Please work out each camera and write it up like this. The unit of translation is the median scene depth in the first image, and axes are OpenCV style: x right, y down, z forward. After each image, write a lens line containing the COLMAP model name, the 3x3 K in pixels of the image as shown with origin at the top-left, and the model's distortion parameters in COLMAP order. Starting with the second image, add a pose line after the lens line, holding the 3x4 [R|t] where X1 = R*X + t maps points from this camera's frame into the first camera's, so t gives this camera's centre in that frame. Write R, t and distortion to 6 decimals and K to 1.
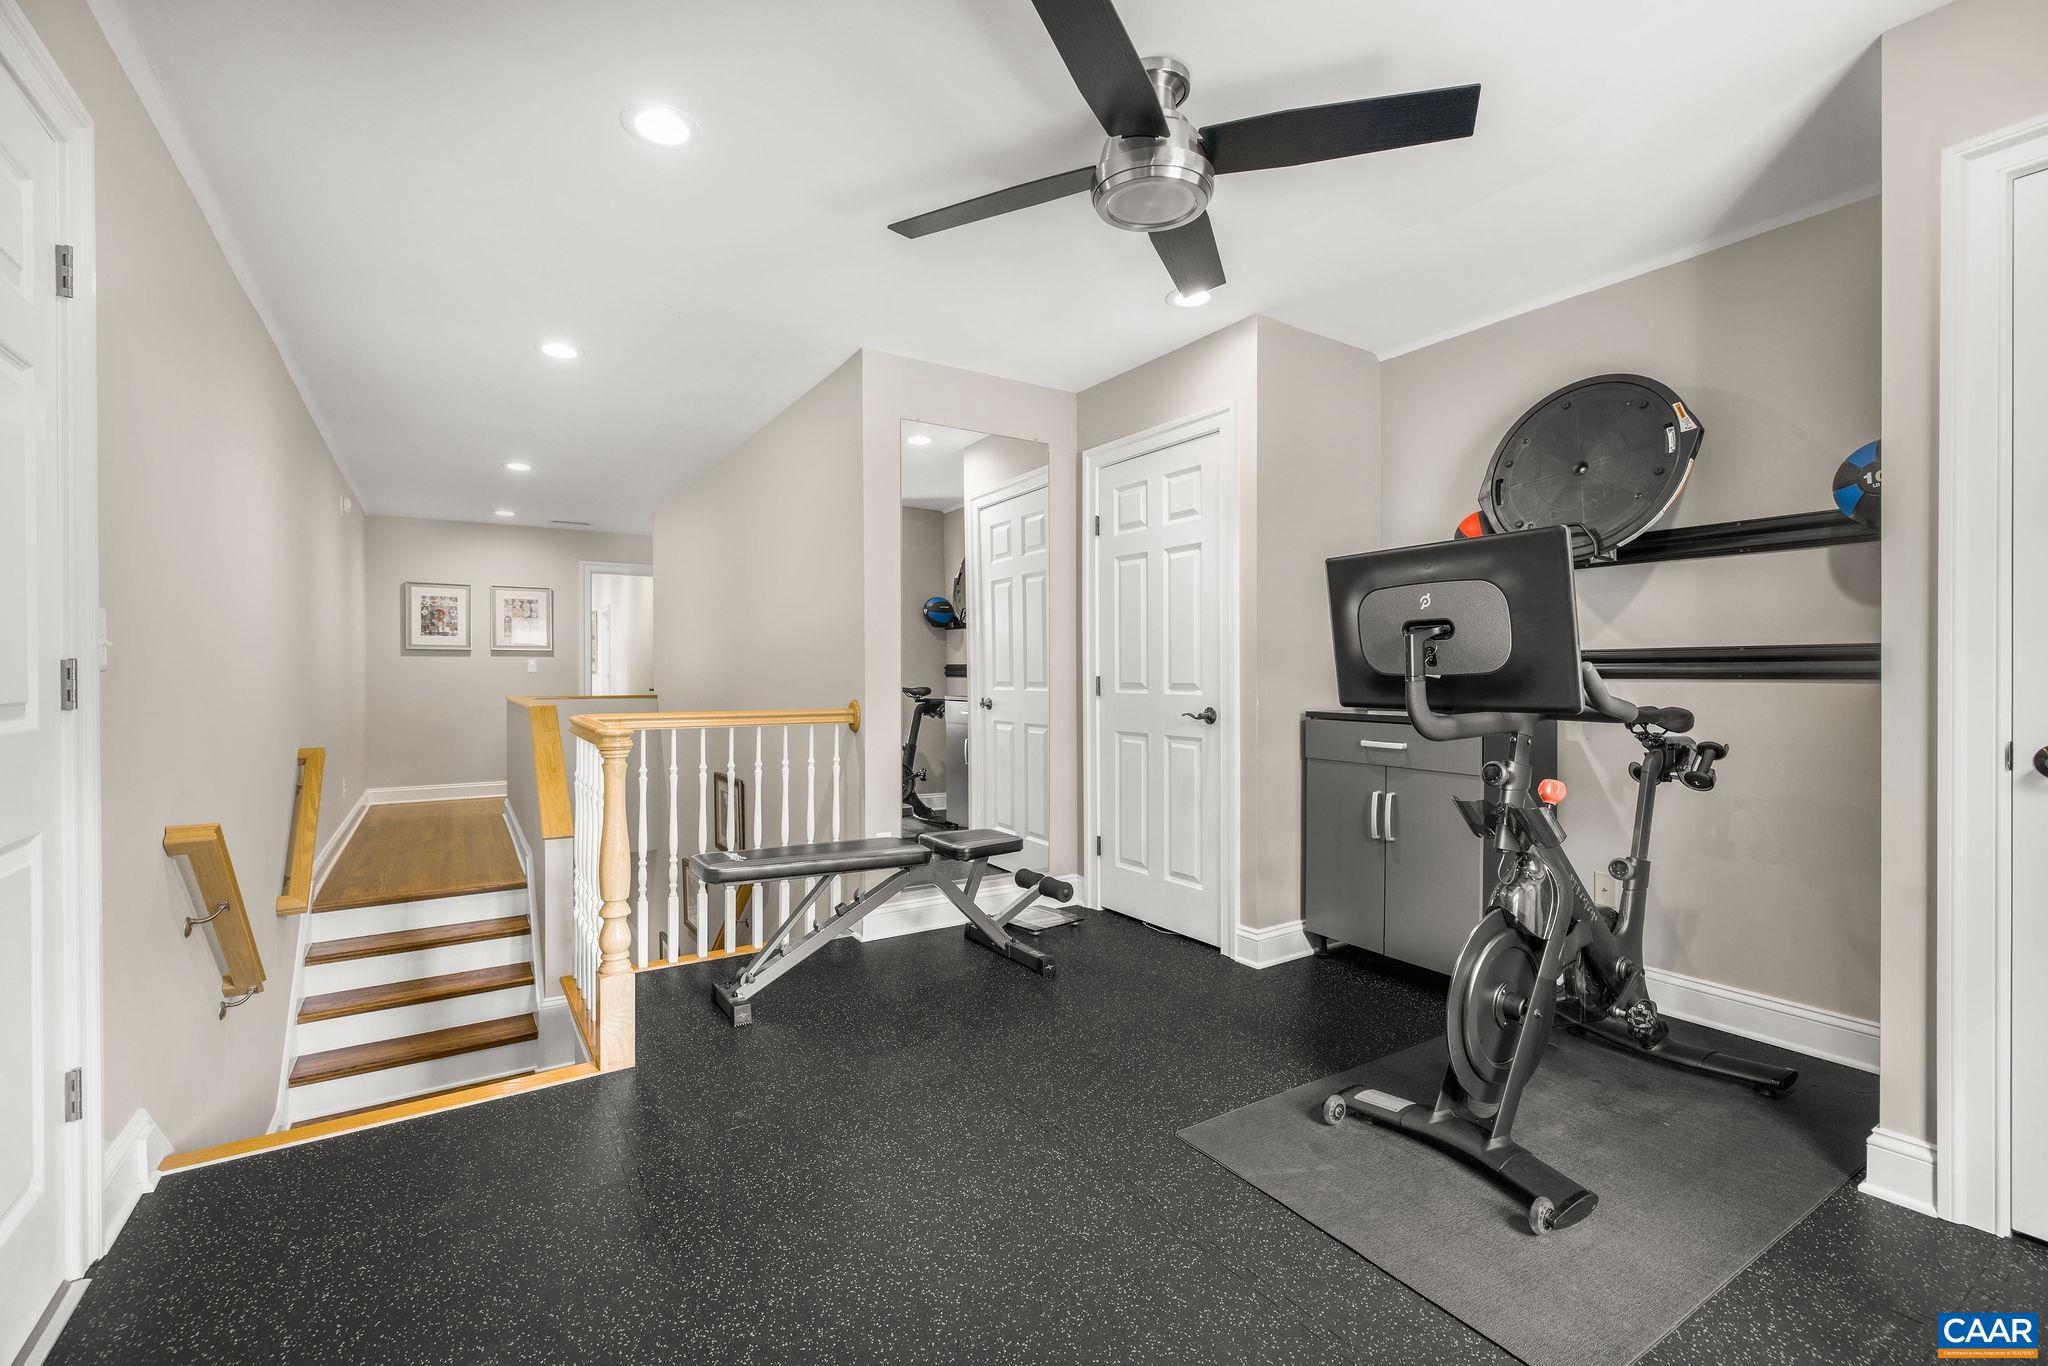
lens RADIAL K [[885.1, 0, 1009.5], [0, 885.1, 668.9], [0, 0, 1]] dist [-0.001294, -0.000115]
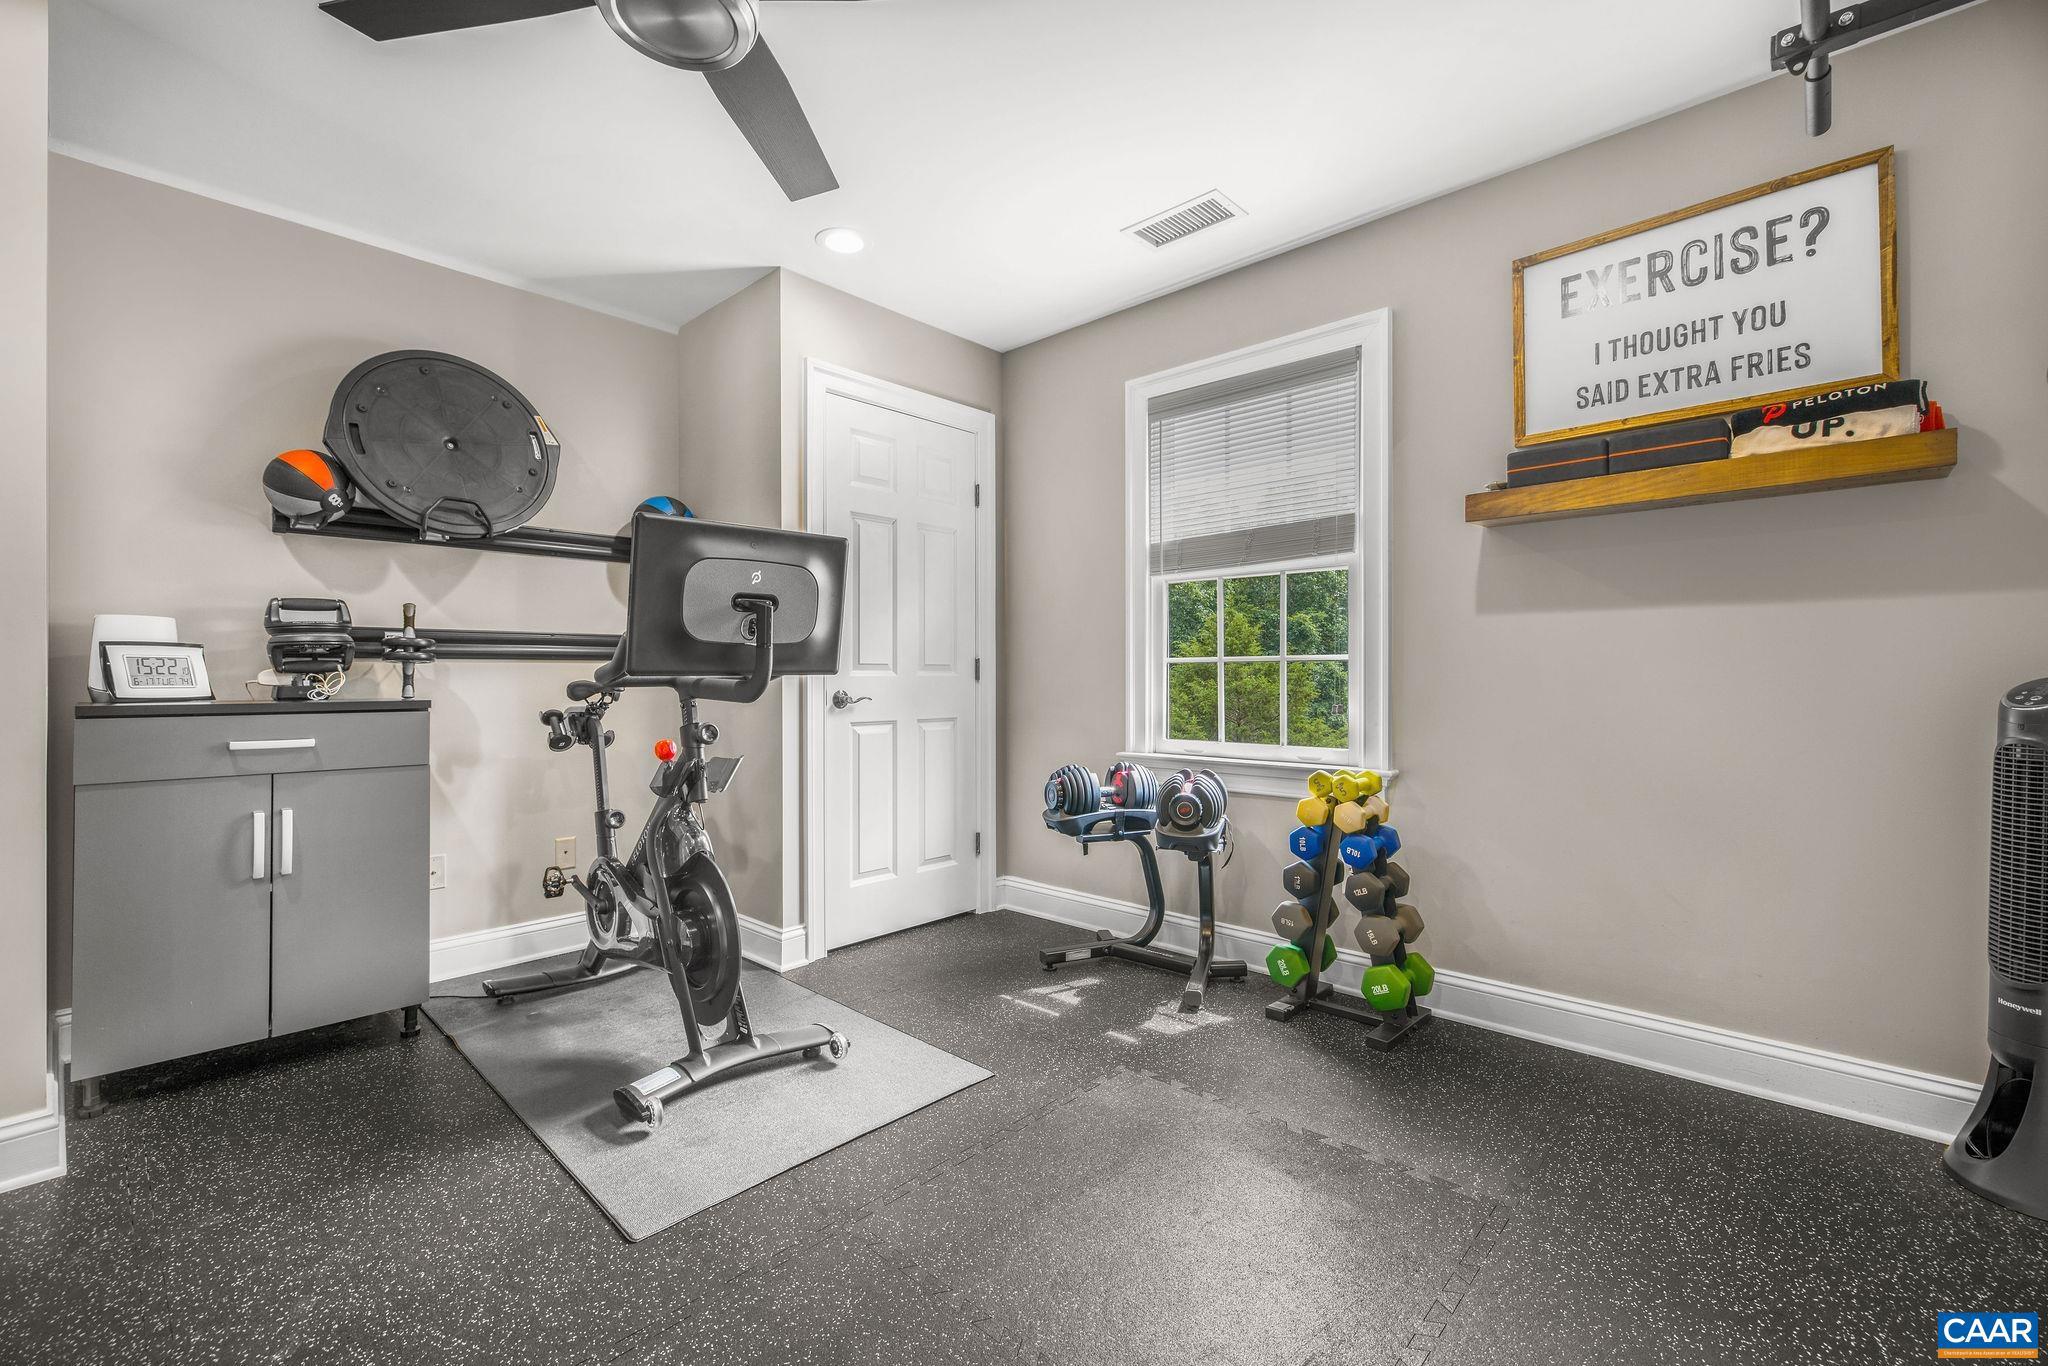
lens RADIAL K [[885.1, 0, 1009.5], [0, 885.1, 668.9], [0, 0, 1]] dist [-0.001294, -0.000115]
pose [[-0.238681, 0.007161, 0.971072, -0.529275], [0.003463, 0.999973, -0.006523, 0.036440], [-0.971092, 0.001806, -0.238699, 0.734218]]
